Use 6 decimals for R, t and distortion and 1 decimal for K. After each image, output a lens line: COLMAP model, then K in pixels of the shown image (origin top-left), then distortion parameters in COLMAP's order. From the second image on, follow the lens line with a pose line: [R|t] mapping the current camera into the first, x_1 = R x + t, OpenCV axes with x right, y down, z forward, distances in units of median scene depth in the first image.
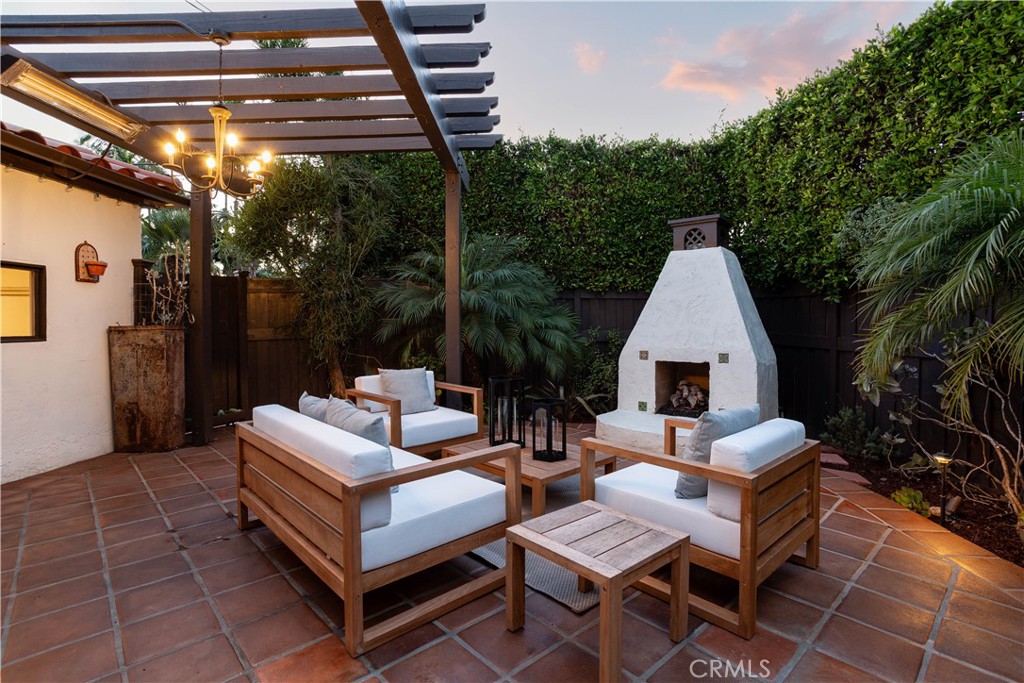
lens RADIAL K [[497.9, 0, 511.9], [0, 497.9, 327.3], [0, 0, 1]] dist [-0.001578, 0.019767]
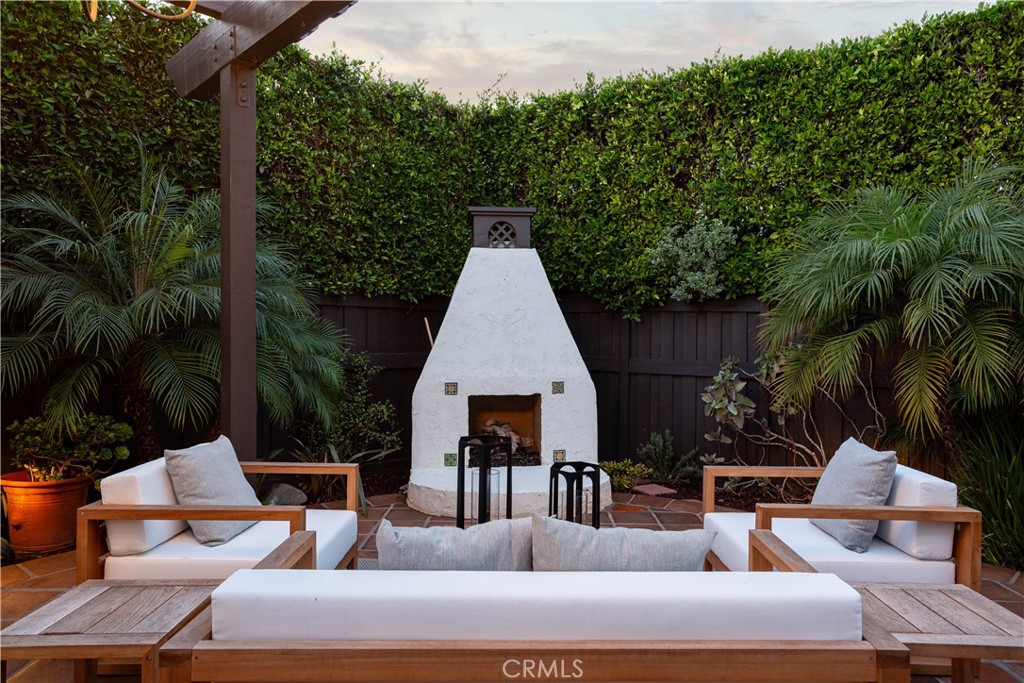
lens RADIAL K [[695.2, 0, 512.0], [0, 695.2, 341.5], [0, 0, 1]] dist [-0.002076, 0.000386]
pose [[0.701807, -0.005593, 0.712345, -0.396947], [0.003426, 0.999984, 0.004476, -0.017015], [-0.712359, -0.000700, 0.701815, 0.233581]]
